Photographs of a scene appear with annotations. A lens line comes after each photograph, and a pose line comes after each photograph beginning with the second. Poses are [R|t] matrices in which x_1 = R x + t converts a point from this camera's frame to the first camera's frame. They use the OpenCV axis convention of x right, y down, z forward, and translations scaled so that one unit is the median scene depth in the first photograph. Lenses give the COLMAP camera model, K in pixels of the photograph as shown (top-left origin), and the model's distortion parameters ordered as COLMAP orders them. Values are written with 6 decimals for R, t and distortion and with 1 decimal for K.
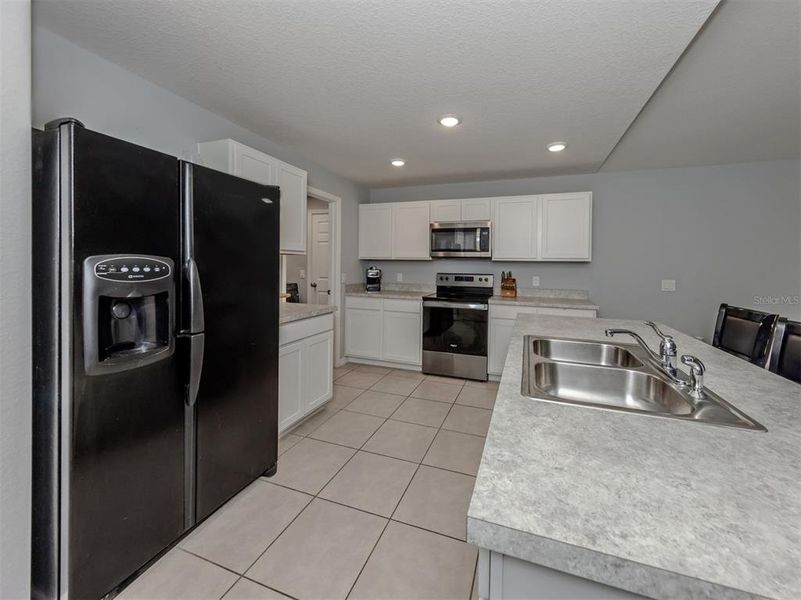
lens RADIAL K [[302.2, 0, 428.5], [0, 302.2, 269.2], [0, 0, 1]] dist [0.000915, 0.000080]
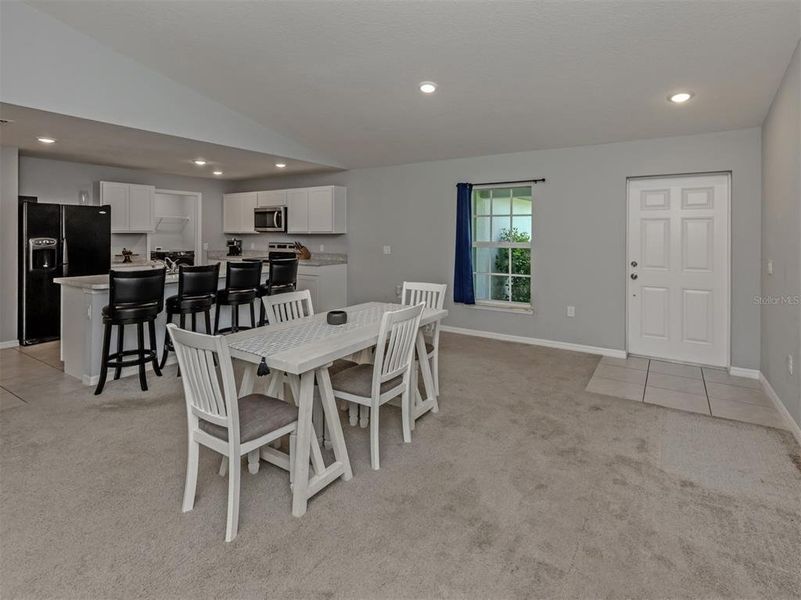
lens RADIAL K [[406.7, 0, 403.6], [0, 406.7, 234.6], [0, 0, 1]] dist [0.001087, -0.000549]
pose [[0.968347, -0.014095, -0.249208, 1.234371], [0.011711, 0.999870, -0.011046, 0.004755], [0.249332, 0.007778, 0.968387, -0.725145]]
